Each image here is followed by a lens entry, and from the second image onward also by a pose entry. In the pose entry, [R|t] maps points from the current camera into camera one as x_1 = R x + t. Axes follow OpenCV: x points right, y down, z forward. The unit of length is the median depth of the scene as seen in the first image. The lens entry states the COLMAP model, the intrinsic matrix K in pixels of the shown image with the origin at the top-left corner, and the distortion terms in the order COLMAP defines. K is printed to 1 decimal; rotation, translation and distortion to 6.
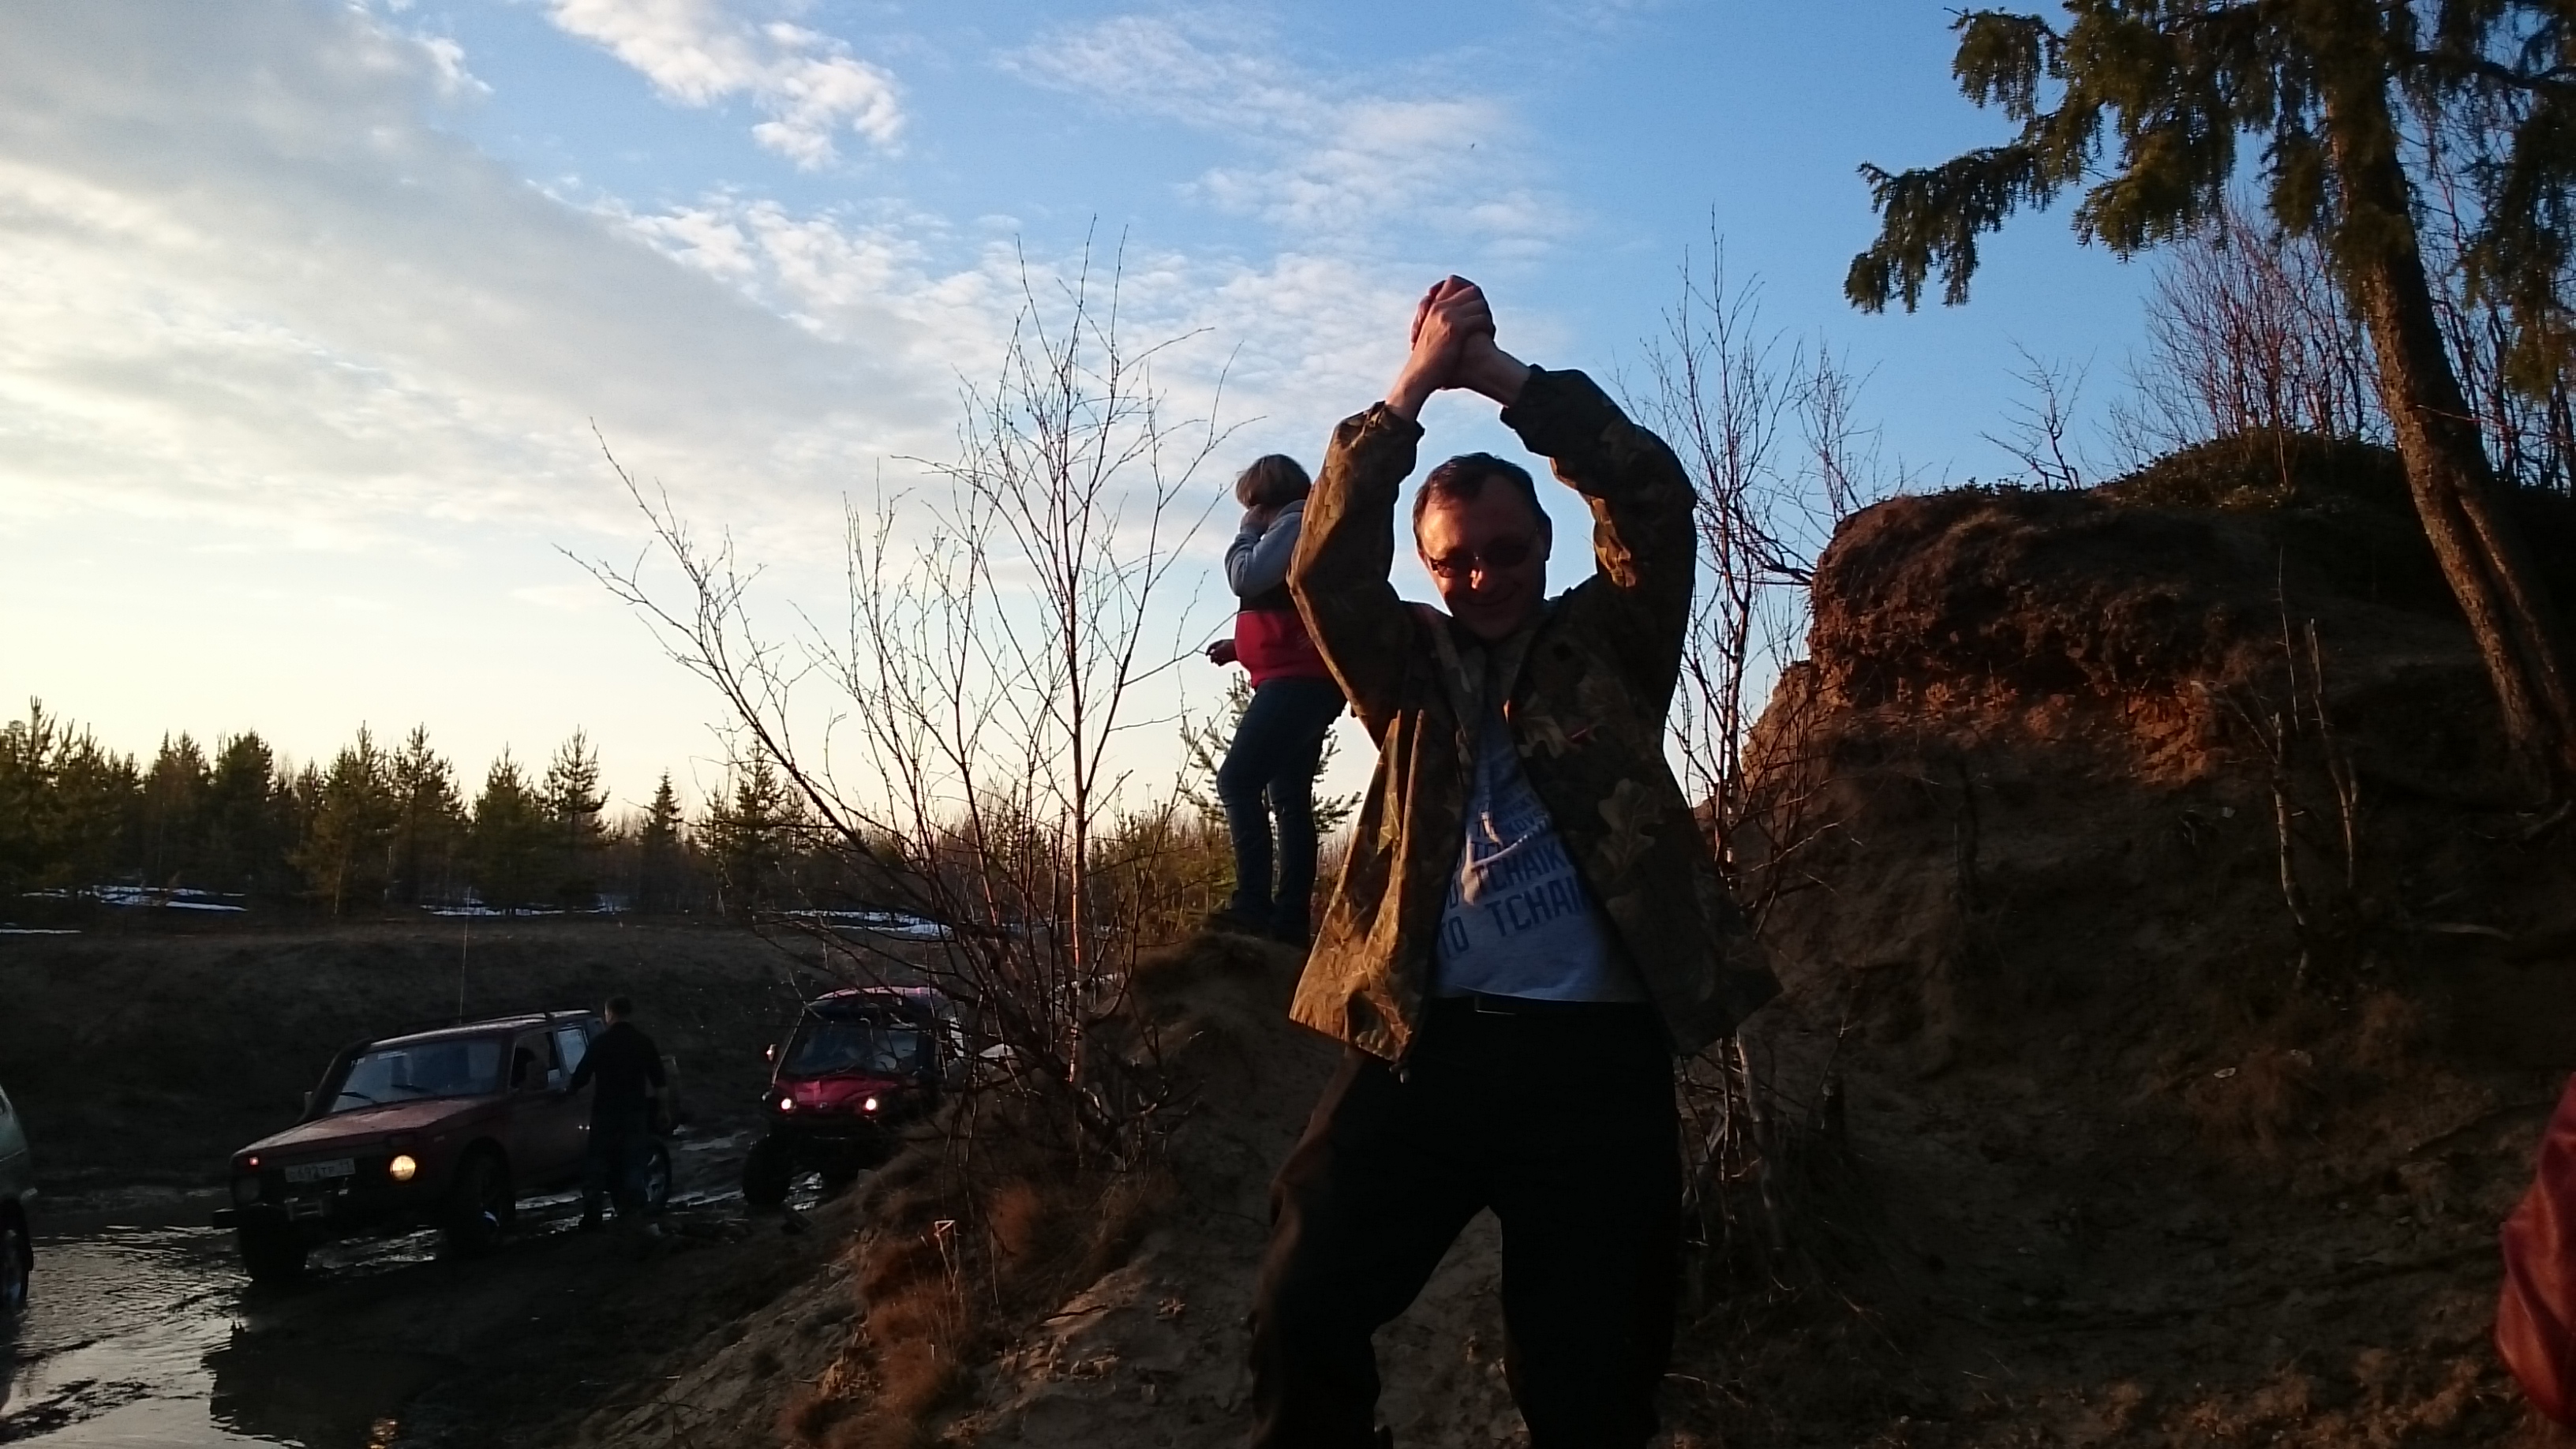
lens RADIAL K [[1986.0, 0, 1301.8], [0, 1986.0, 733.3], [0, 0, 1]] dist [0.051316, -0.103019]
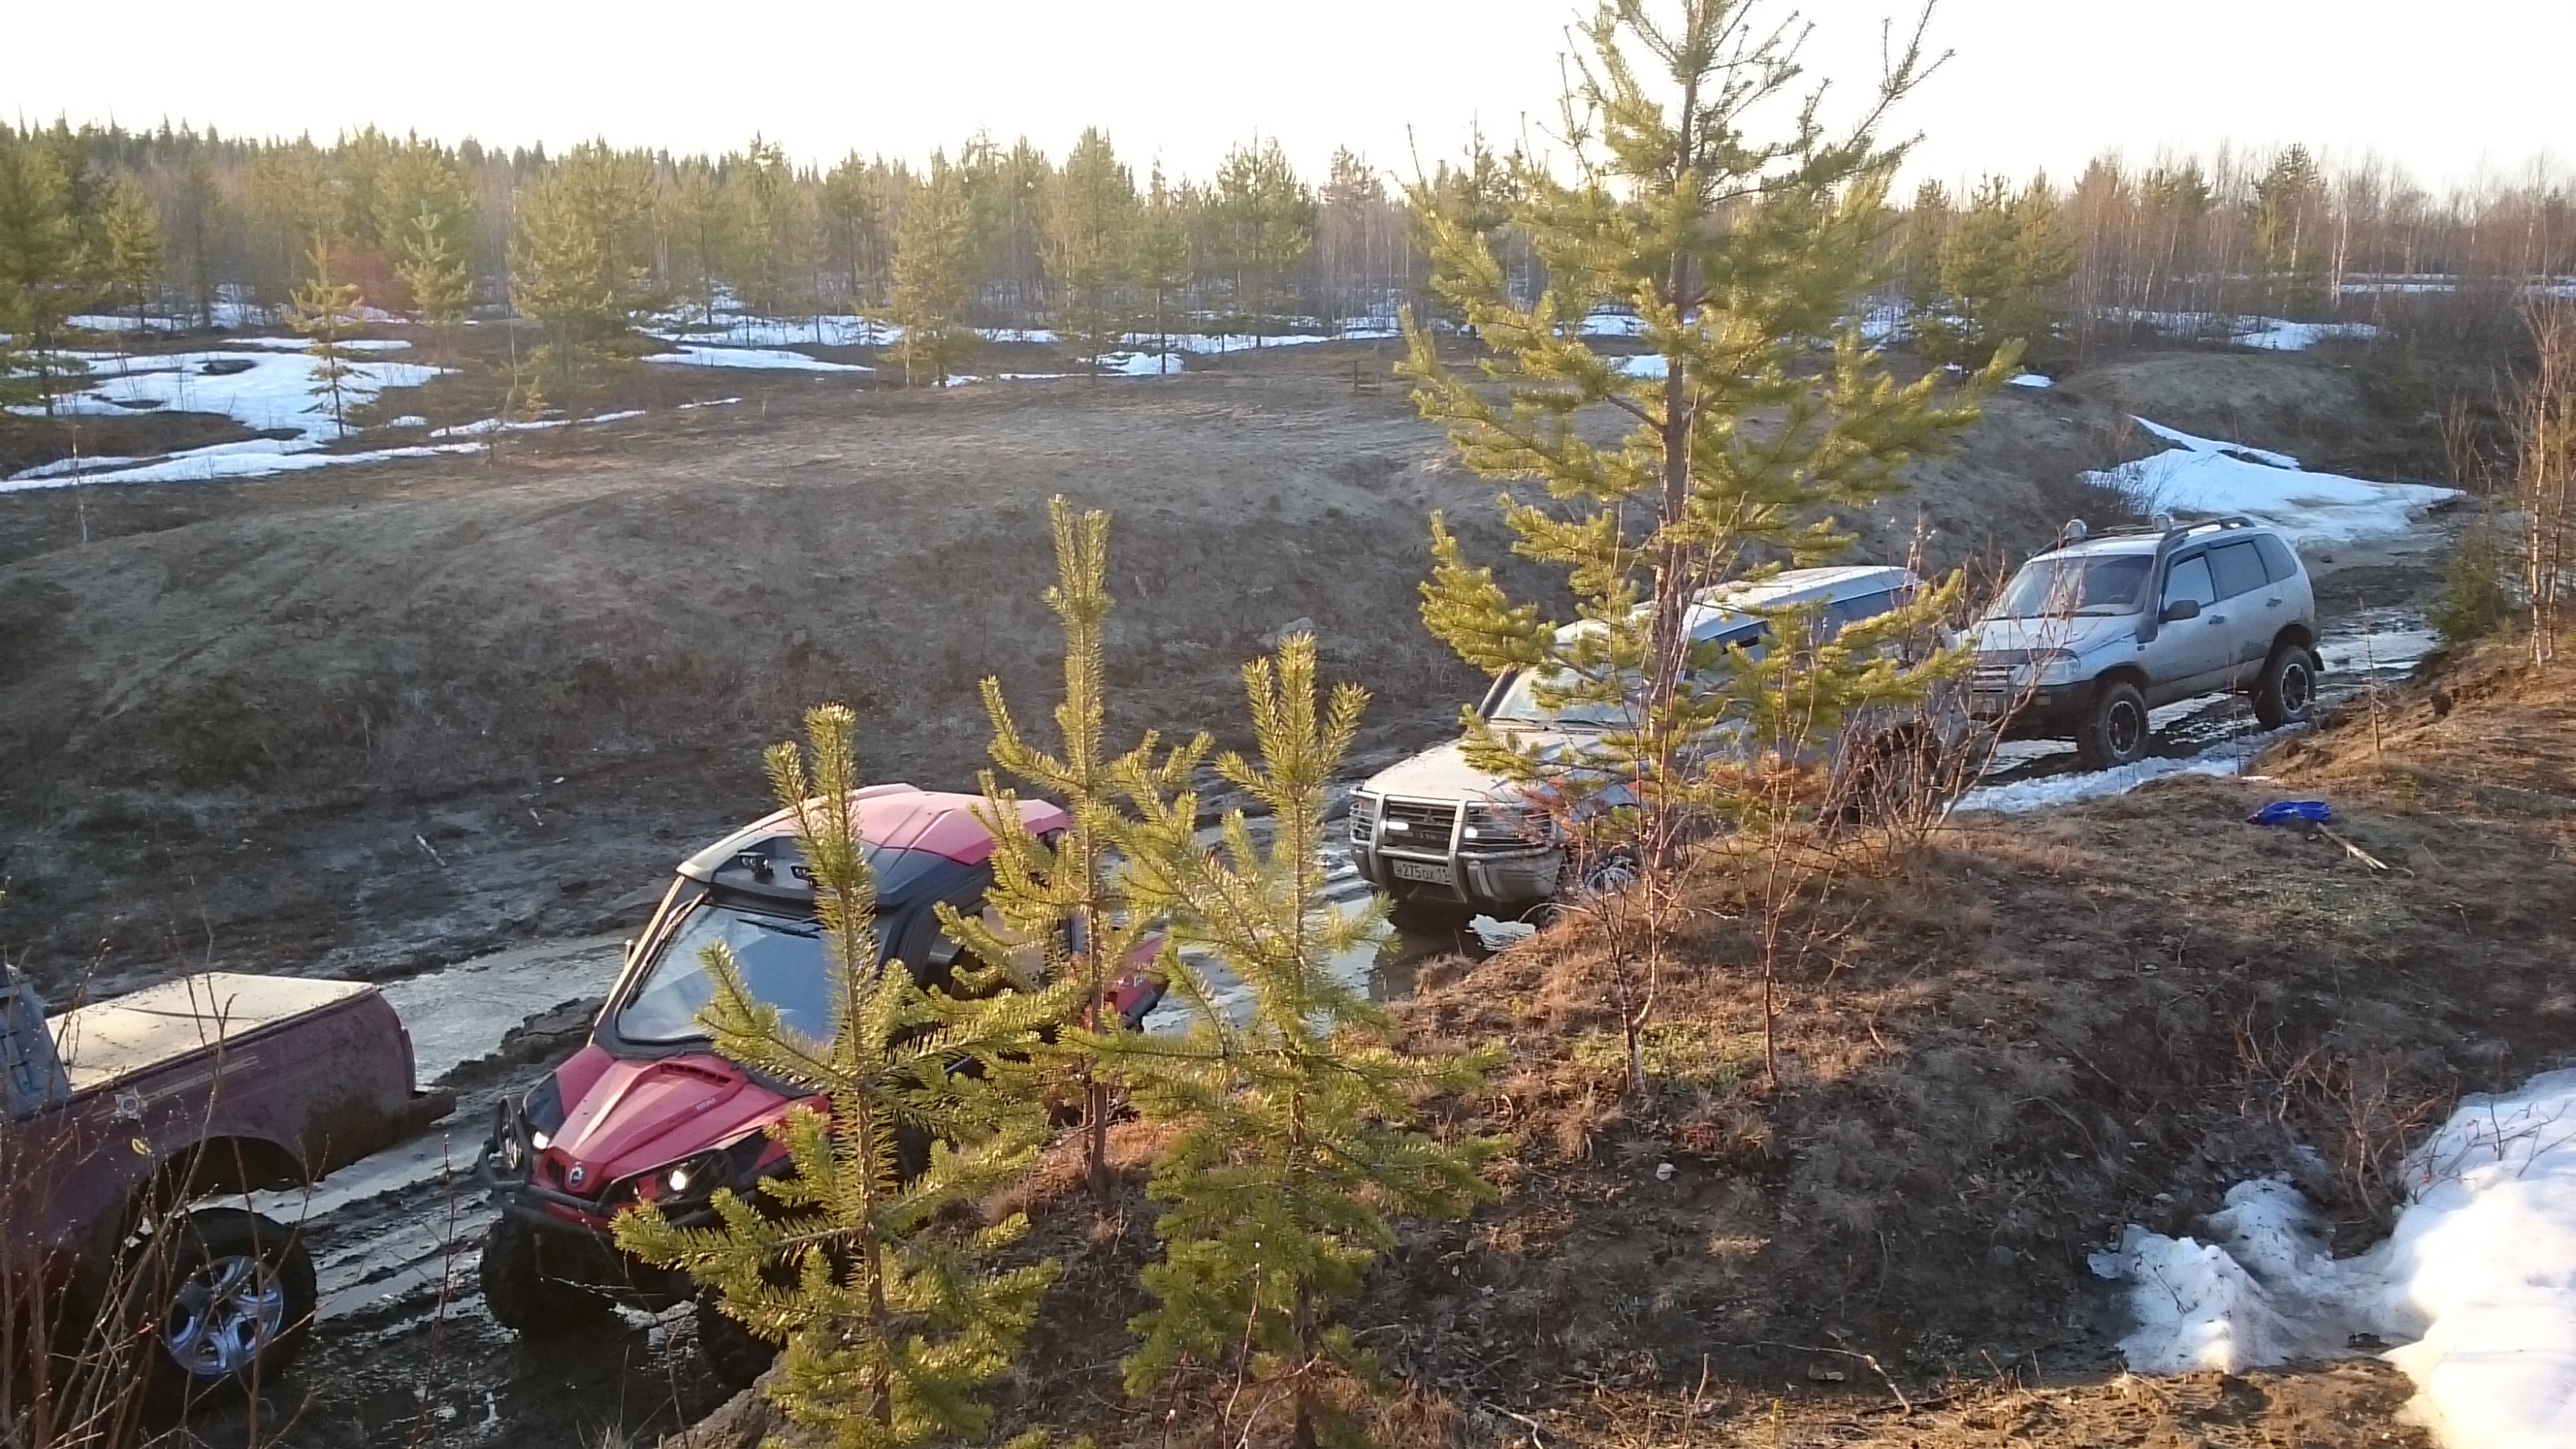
lens RADIAL K [[1979.9, 0, 1298.4], [0, 1979.9, 727.2], [0, 0, 1]] dist [0.037632, -0.073233]
pose [[0.892387, 0.065907, -0.446433, 0.084623], [0.079352, 0.950946, 0.299008, -0.015523], [0.444240, -0.302256, 0.843381, 0.924002]]
